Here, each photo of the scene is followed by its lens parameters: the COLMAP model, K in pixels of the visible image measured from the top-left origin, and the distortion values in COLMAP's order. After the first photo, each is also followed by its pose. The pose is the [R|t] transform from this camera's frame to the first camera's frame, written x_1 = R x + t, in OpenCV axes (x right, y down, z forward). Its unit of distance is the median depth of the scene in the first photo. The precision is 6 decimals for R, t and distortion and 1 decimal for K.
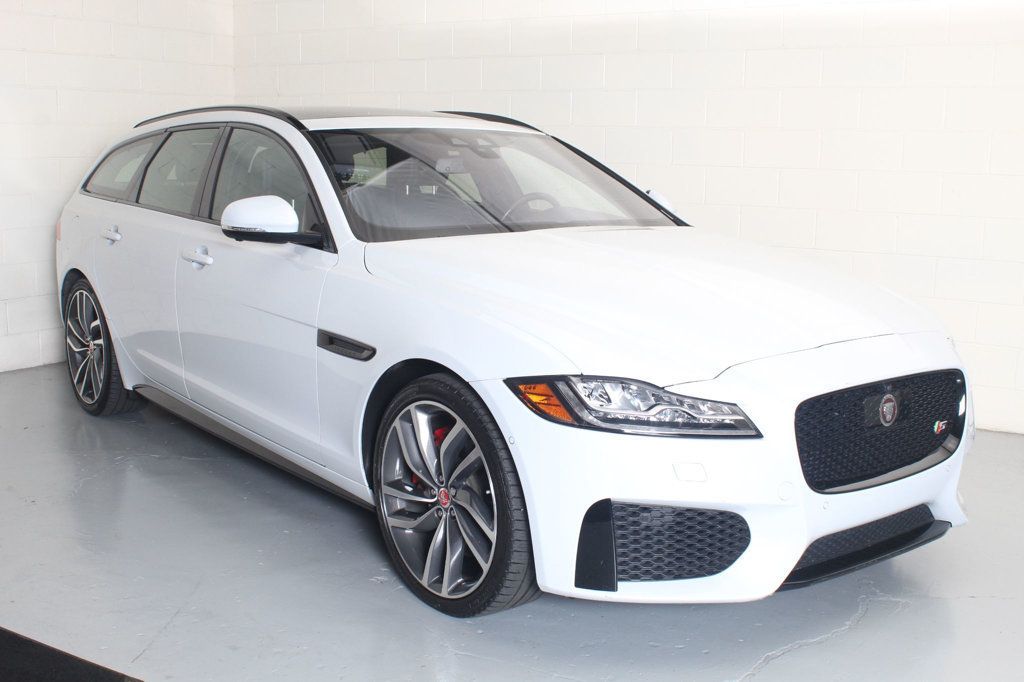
lens RADIAL K [[843.3, 0, 512.9], [0, 843.3, 347.2], [0, 0, 1]] dist [0.000286, 0.002677]
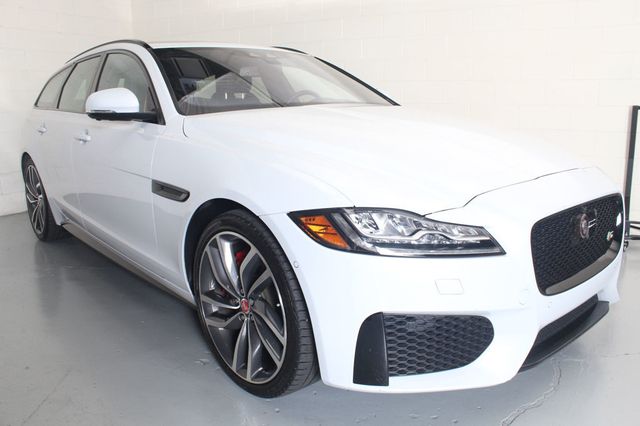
lens RADIAL K [[428.4, 0, 322.7], [0, 428.4, 217.6], [0, 0, 1]] dist [-0.039992, 0.001107]
pose [[0.997444, -0.035729, 0.061874, 0.000840], [0.032059, 0.997724, 0.059329, 0.009334], [-0.063853, -0.057193, 0.996319, 0.355756]]
